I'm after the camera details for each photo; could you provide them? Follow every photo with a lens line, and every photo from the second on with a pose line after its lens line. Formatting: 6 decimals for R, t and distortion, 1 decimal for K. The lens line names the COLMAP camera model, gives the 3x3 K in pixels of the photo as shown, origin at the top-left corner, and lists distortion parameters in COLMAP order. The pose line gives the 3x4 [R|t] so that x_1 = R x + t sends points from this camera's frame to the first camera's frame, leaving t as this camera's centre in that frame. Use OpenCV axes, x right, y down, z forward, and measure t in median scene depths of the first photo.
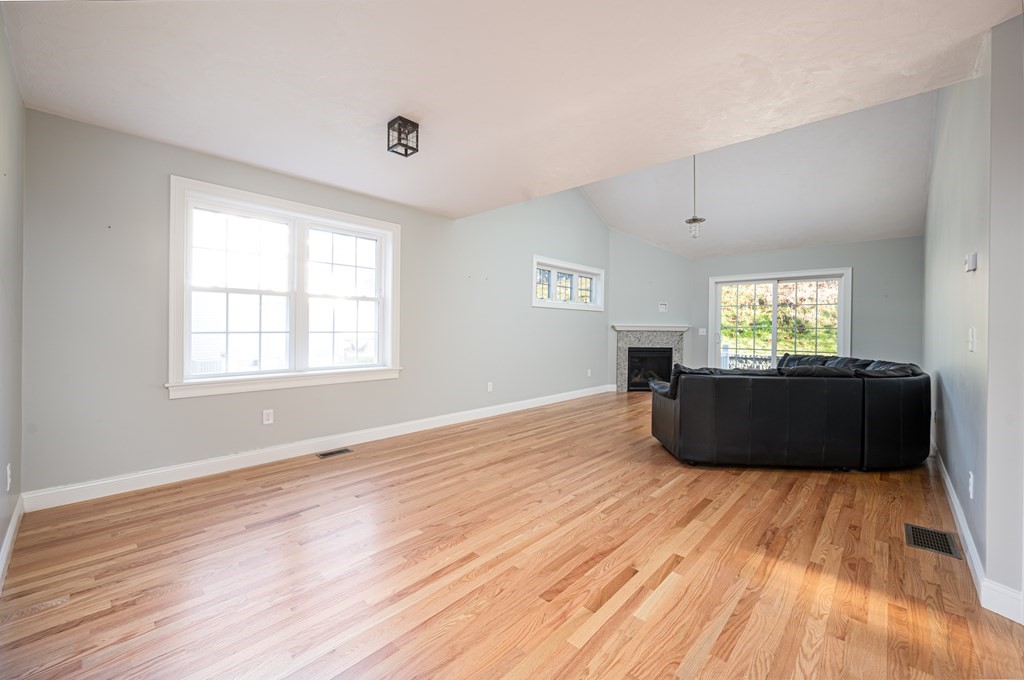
lens RADIAL K [[412.0, 0, 498.1], [0, 412.0, 334.4], [0, 0, 1]] dist [-0.000409, -0.000037]
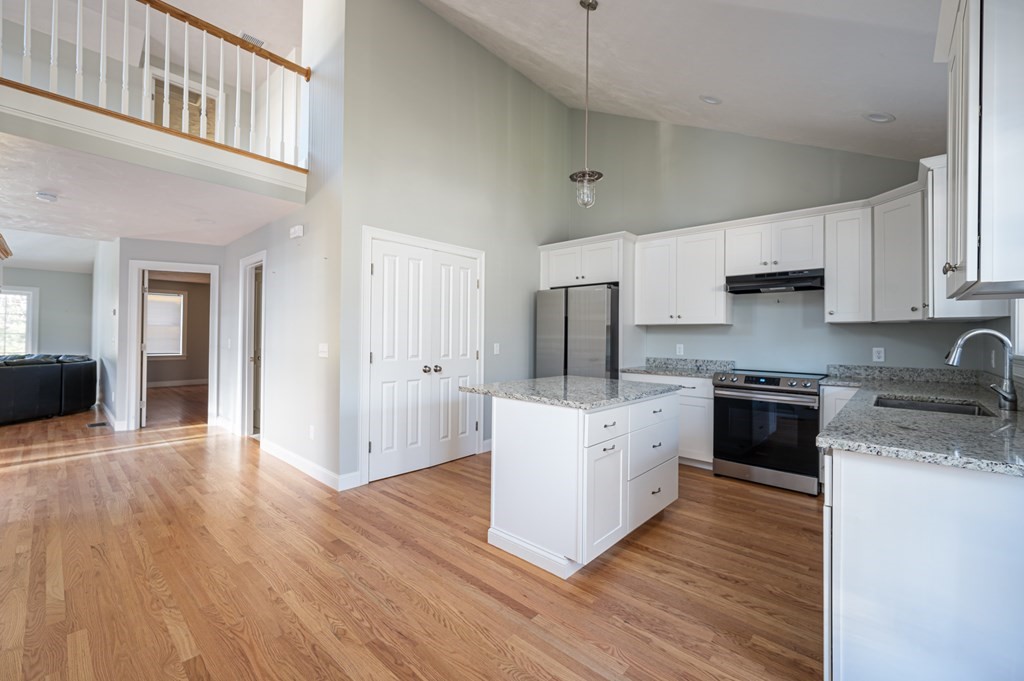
lens RADIAL K [[412.0, 0, 498.1], [0, 412.0, 334.9], [0, 0, 1]] dist [-0.000409, -0.000037]
pose [[-0.019359, -0.002440, 0.999810, -0.844657], [-0.000900, 0.999997, 0.002423, -0.022806], [-0.999812, -0.000853, -0.019362, -0.778319]]
